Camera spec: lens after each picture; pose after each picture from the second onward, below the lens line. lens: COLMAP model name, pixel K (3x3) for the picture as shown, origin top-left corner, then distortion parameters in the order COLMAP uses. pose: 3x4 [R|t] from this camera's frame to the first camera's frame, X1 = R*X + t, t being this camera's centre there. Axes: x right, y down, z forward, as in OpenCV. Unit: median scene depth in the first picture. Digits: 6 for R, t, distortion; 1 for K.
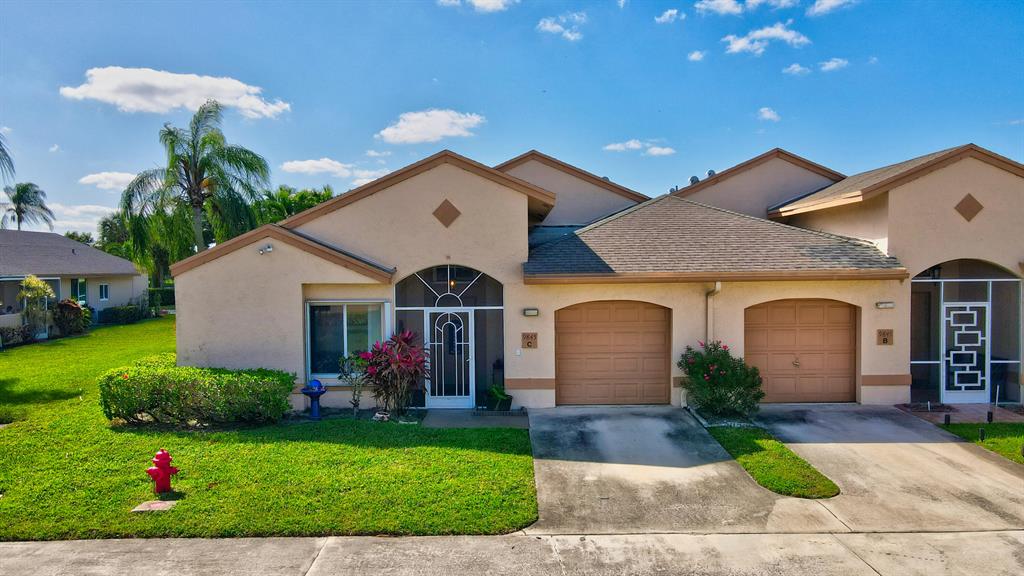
lens RADIAL K [[746.6, 0, 512.0], [0, 746.6, 288.0], [0, 0, 1]] dist [-0.006816, 0.037679]
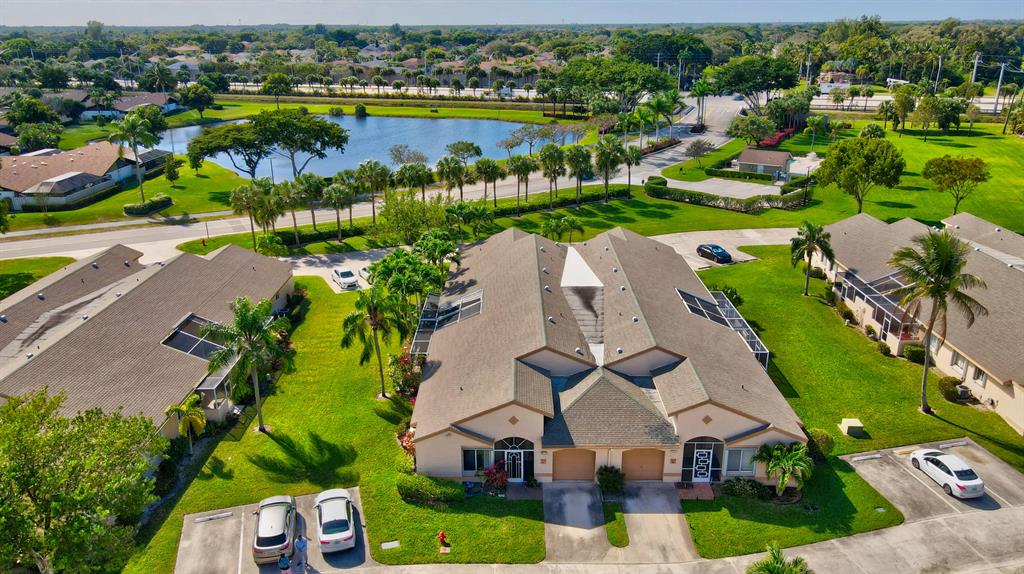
lens RADIAL K [[746.6, 0, 512.0], [0, 746.6, 287.0], [0, 0, 1]] dist [-0.006816, 0.037679]
pose [[0.999945, 0.007255, -0.007608, -0.076014], [-0.004521, 0.950129, 0.311826, -1.401257], [0.009491, -0.311774, 0.950109, -1.416344]]
